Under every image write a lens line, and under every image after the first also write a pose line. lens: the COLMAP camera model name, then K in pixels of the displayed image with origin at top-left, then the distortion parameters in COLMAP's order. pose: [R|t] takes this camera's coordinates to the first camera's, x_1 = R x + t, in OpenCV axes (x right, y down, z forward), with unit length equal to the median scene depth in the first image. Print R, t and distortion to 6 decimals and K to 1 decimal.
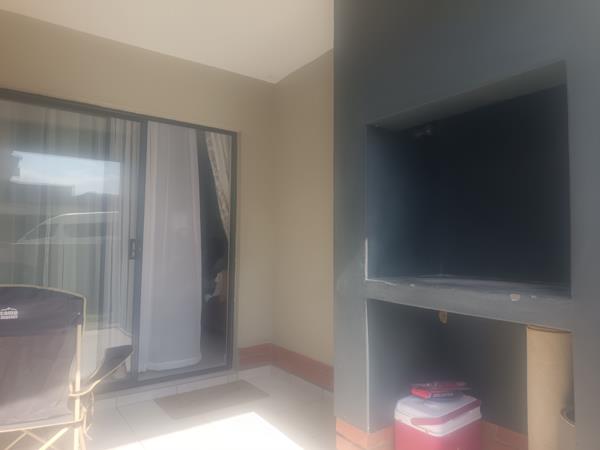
lens RADIAL K [[416.8, 0, 300.0], [0, 416.8, 225.0], [0, 0, 1]] dist [-0.003643, -0.003455]
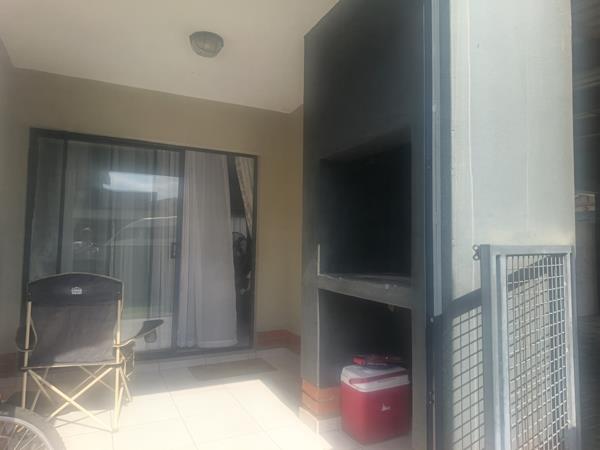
lens RADIAL K [[416.8, 0, 300.0], [0, 416.8, 225.0], [0, 0, 1]] dist [-0.003643, -0.003455]
pose [[0.985723, 0.000912, -0.168372, 0.294975], [-0.001992, 0.999979, -0.006245, -0.018517], [0.168362, 0.006491, 0.985704, -0.304009]]
